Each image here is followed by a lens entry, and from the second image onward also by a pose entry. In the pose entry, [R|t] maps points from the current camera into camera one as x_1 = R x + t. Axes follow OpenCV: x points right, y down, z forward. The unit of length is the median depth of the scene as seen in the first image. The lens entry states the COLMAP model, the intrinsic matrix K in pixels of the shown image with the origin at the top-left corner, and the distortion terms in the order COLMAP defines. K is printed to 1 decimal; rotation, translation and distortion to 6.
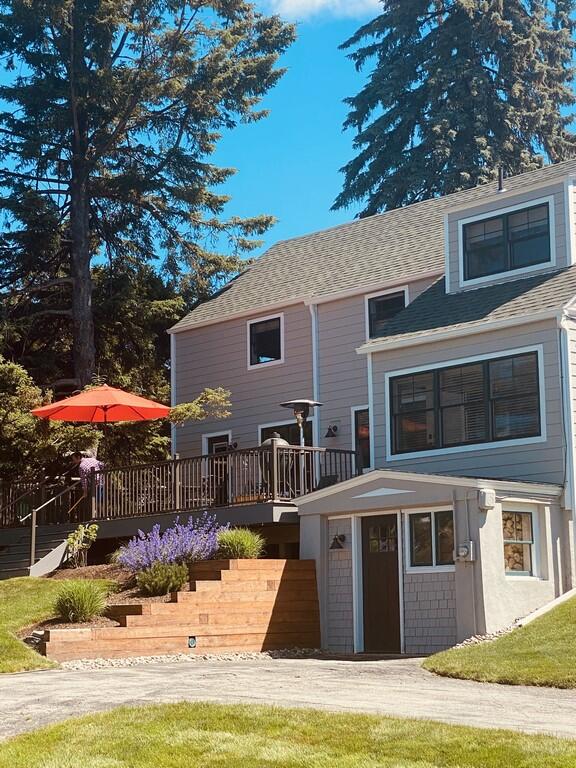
lens RADIAL K [[1564.4, 0, 288.0], [0, 1564.4, 384.4], [0, 0, 1]] dist [-0.089873, 0.000000]
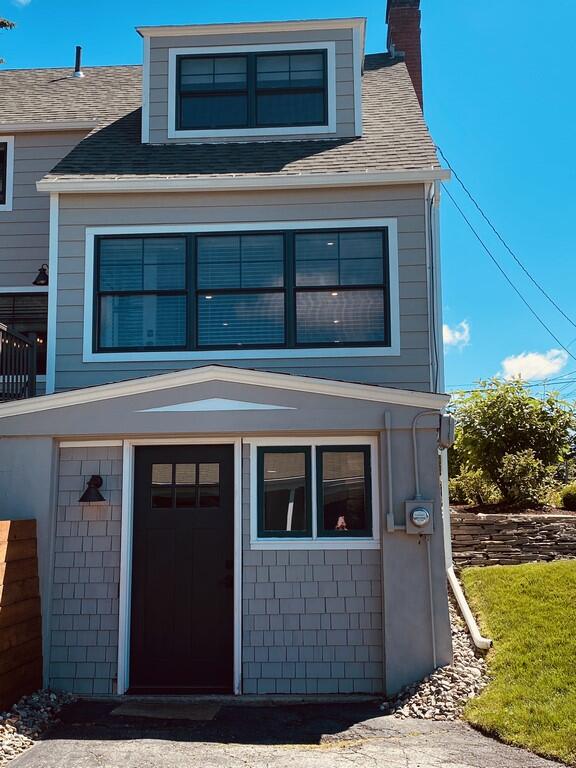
lens RADIAL K [[935.2, 0, 287.3], [0, 935.2, 379.6], [0, 0, 1]] dist [0.027760, 0.000000]
pose [[0.704836, 0.113874, 0.700171, -0.151395], [-0.107436, 0.992782, -0.053311, 0.070497], [-0.701188, -0.037648, 0.711982, 0.694084]]
